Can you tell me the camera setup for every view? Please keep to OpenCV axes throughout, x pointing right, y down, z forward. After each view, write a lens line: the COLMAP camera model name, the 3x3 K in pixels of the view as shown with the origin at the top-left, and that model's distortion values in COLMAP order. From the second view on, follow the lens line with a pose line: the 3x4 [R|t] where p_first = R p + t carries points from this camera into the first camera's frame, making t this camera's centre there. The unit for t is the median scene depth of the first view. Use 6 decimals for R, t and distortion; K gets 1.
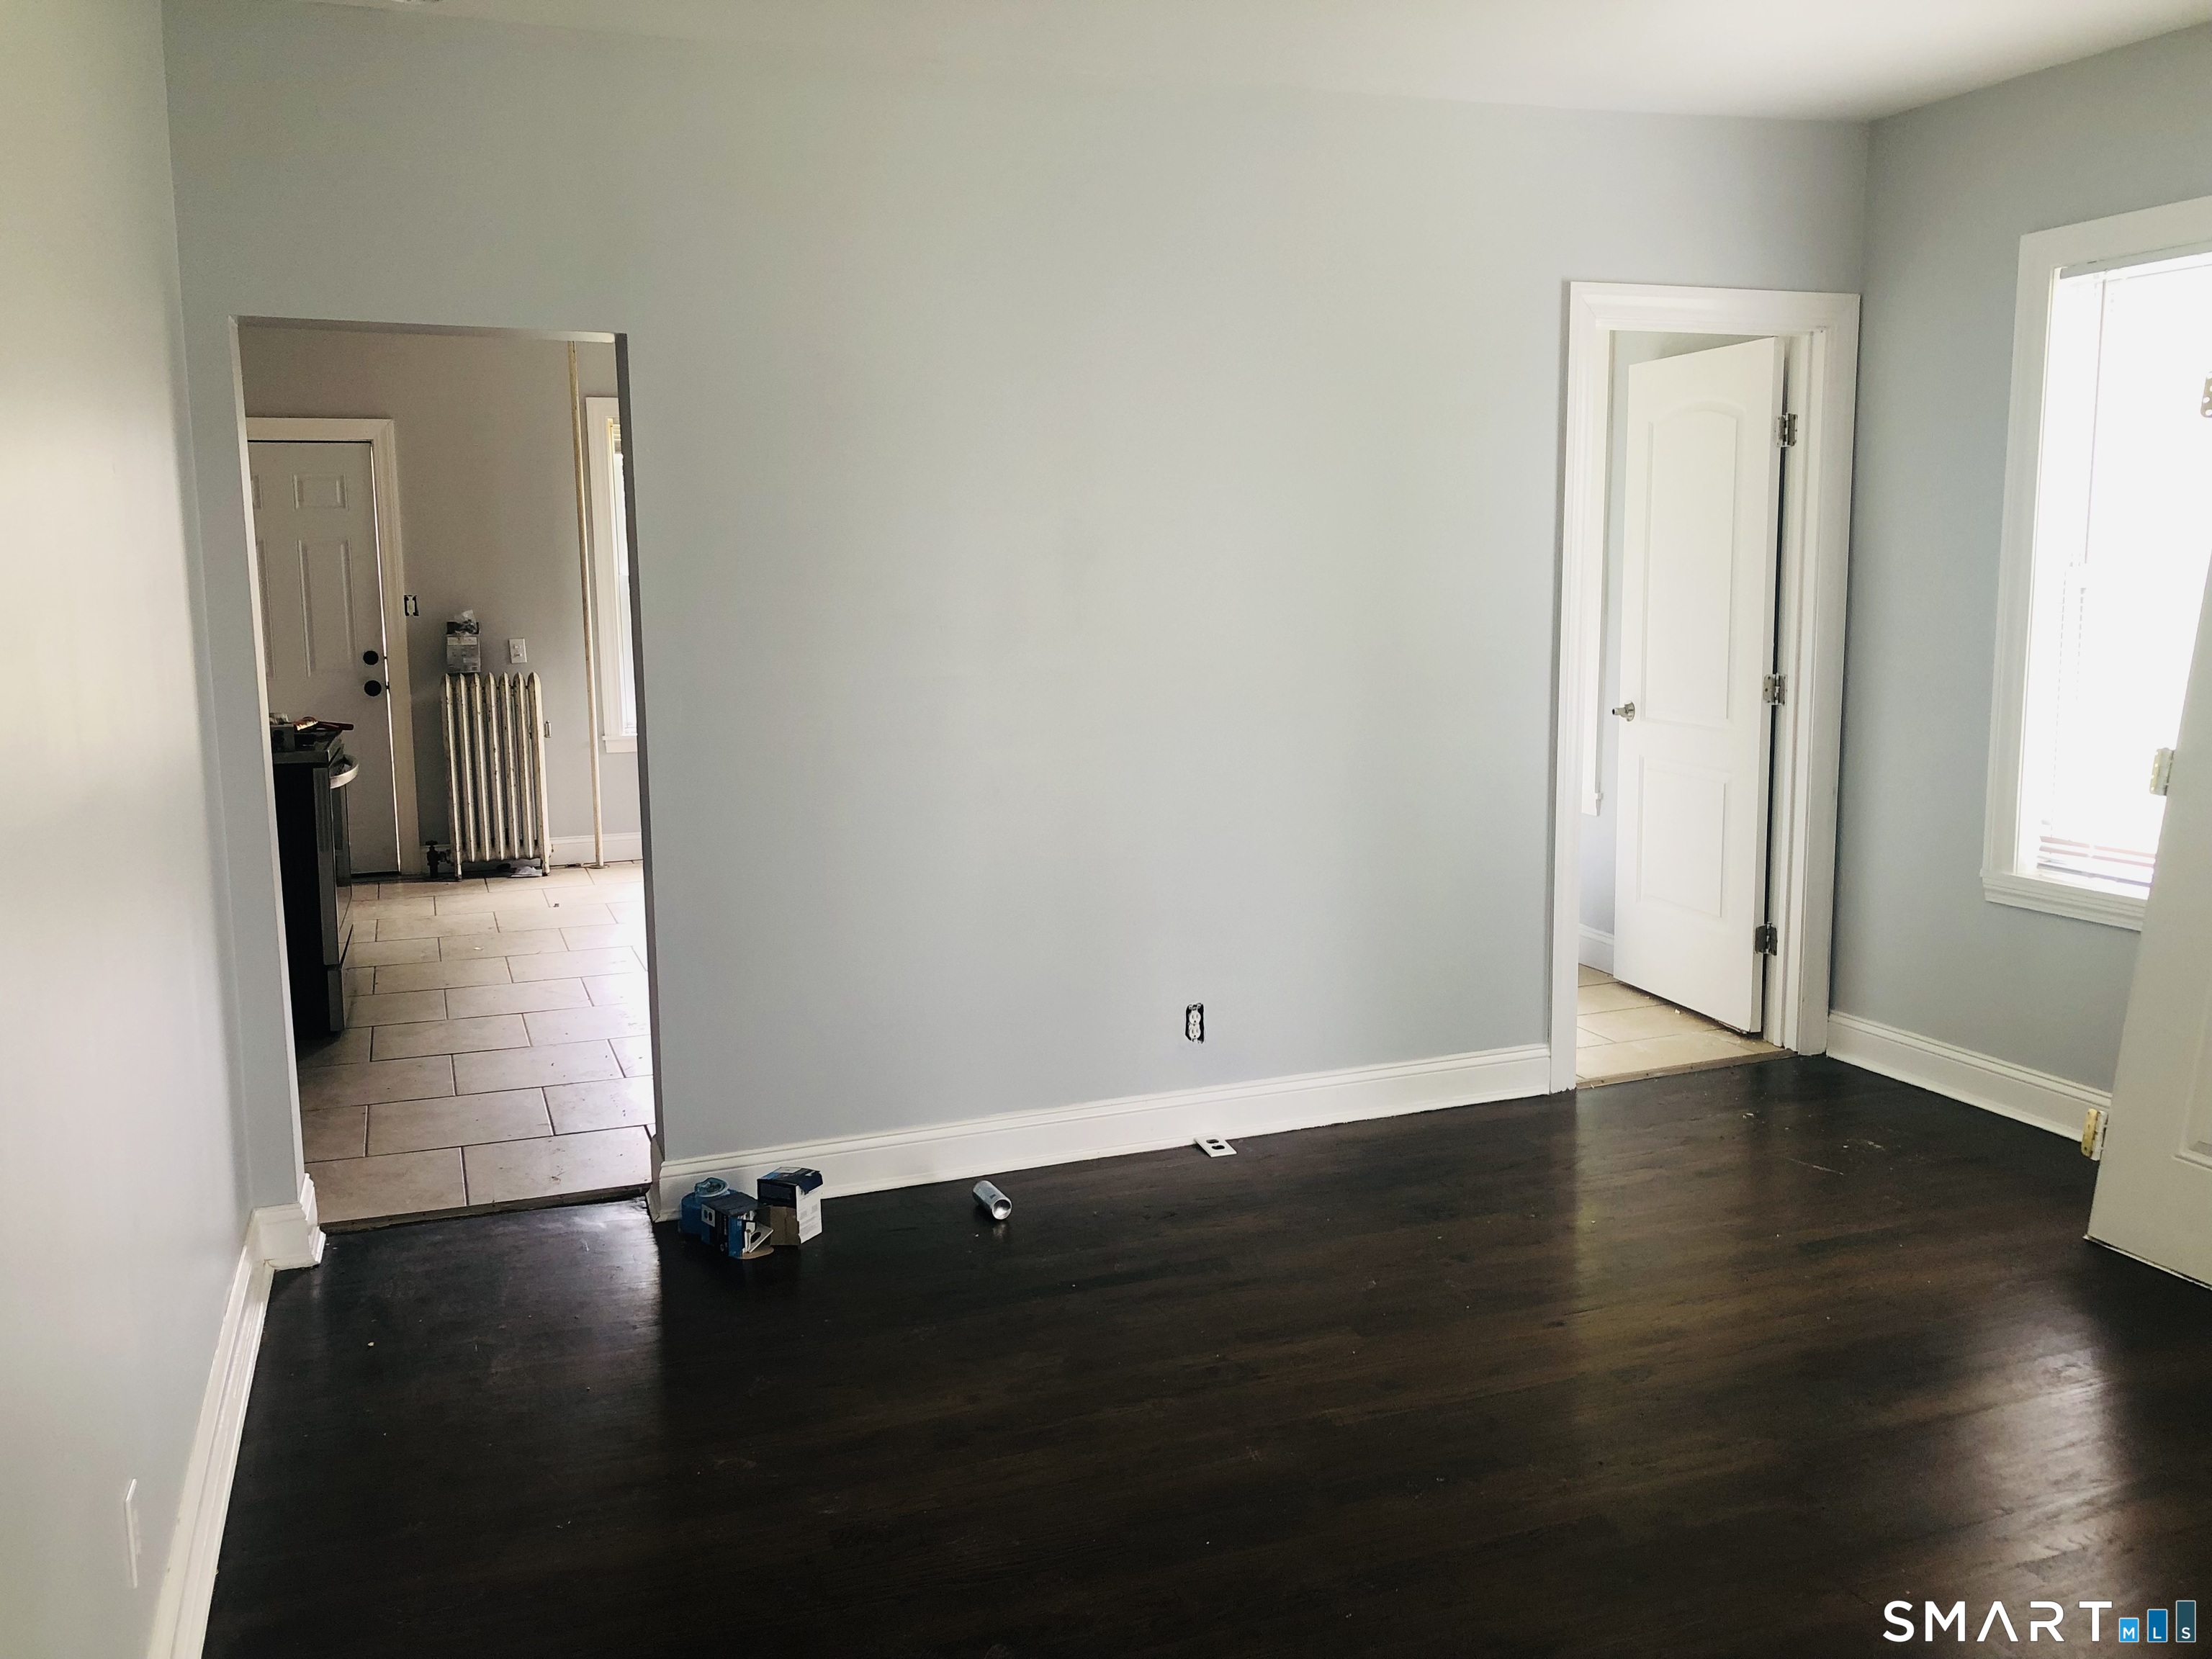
lens RADIAL K [[1837.0, 0, 1107.2], [0, 1837.0, 829.2], [0, 0, 1]] dist [0.058854, 0.002237]
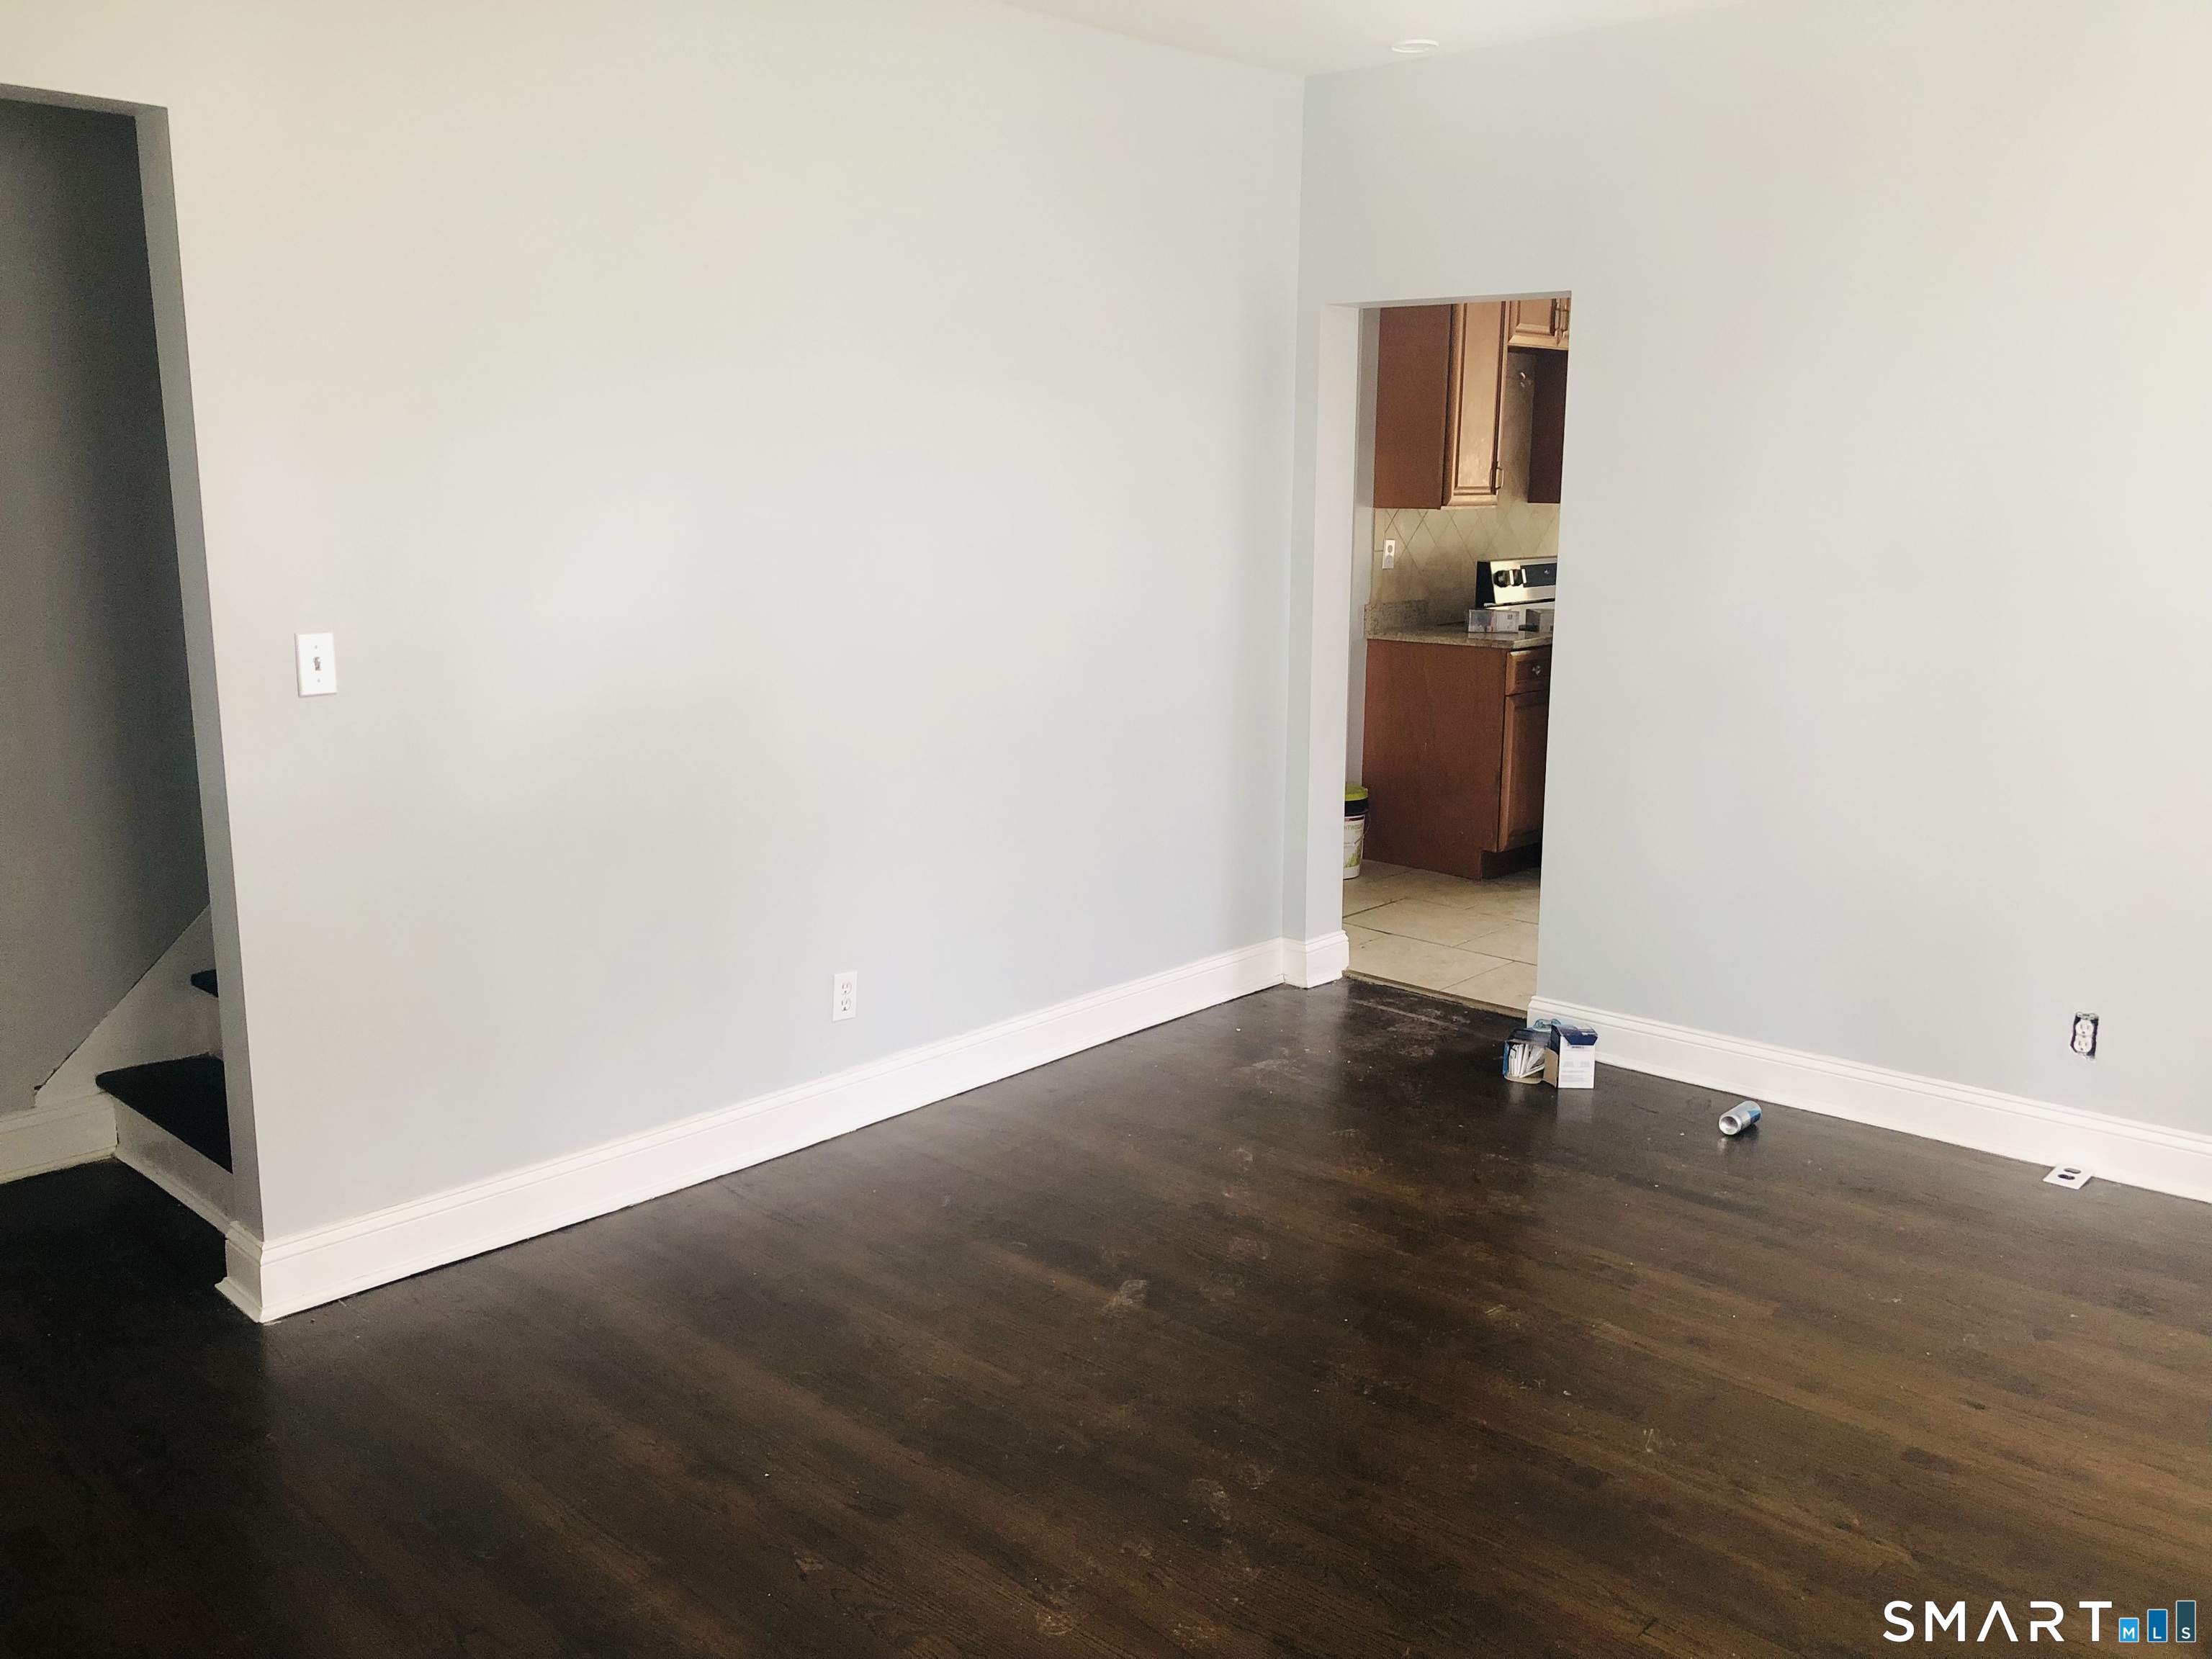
lens RADIAL K [[1837.0, 0, 1108.9], [0, 1837.0, 824.2], [0, 0, 1]] dist [0.058854, 0.002237]
pose [[0.437214, 0.175886, -0.881991, 0.691334], [-0.146327, 0.981535, 0.123201, -0.038282], [0.887374, 0.075194, 0.454877, 0.205669]]
